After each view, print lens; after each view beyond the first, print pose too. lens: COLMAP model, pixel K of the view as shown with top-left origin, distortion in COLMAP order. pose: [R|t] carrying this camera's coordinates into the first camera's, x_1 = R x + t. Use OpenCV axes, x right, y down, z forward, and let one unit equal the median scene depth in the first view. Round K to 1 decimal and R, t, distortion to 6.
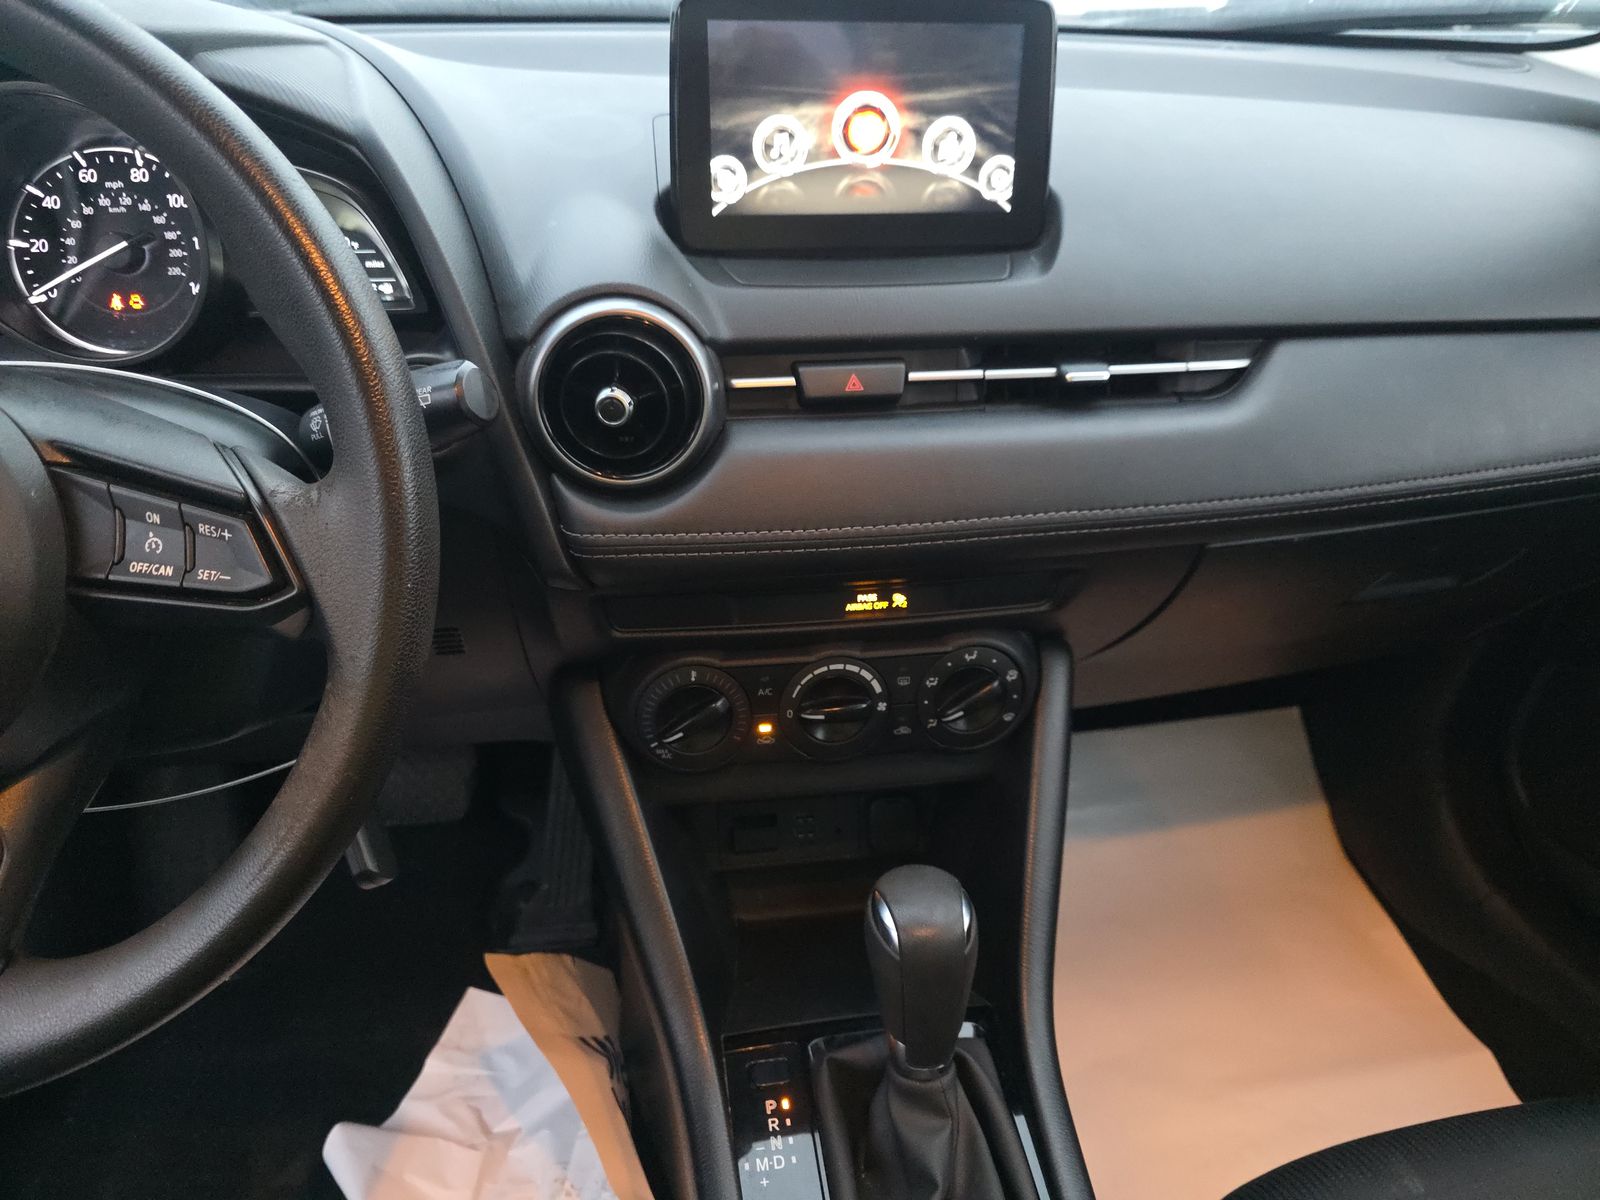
lens RADIAL K [[1100.1, 0, 802.1], [0, 1100.1, 594.4], [0, 0, 1]] dist [0.059010, -0.047107]
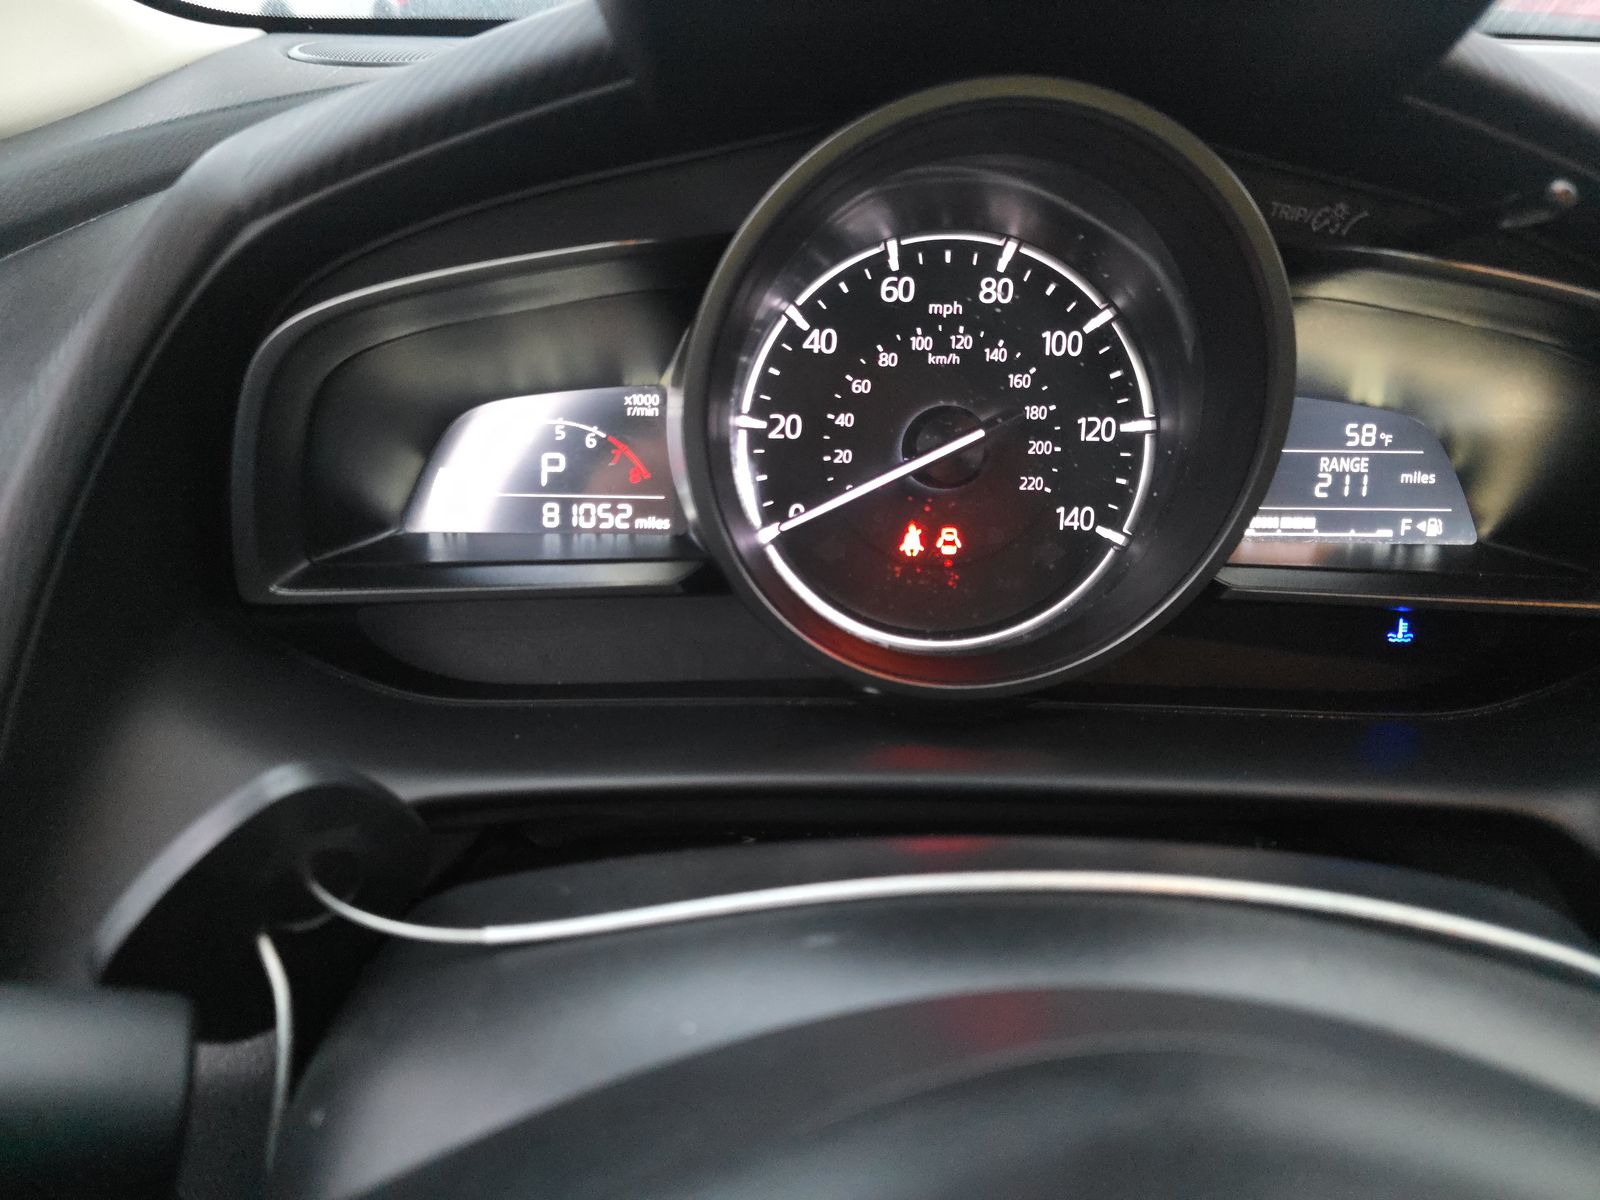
lens RADIAL K [[1100.1, 0, 803.5], [0, 1100.1, 603.1], [0, 0, 1]] dist [0.059010, -0.047107]
pose [[0.990952, 0.066359, -0.116661, -0.609608], [-0.070737, 0.996922, -0.033791, -0.217030], [0.114059, 0.041738, 0.992597, 0.519573]]
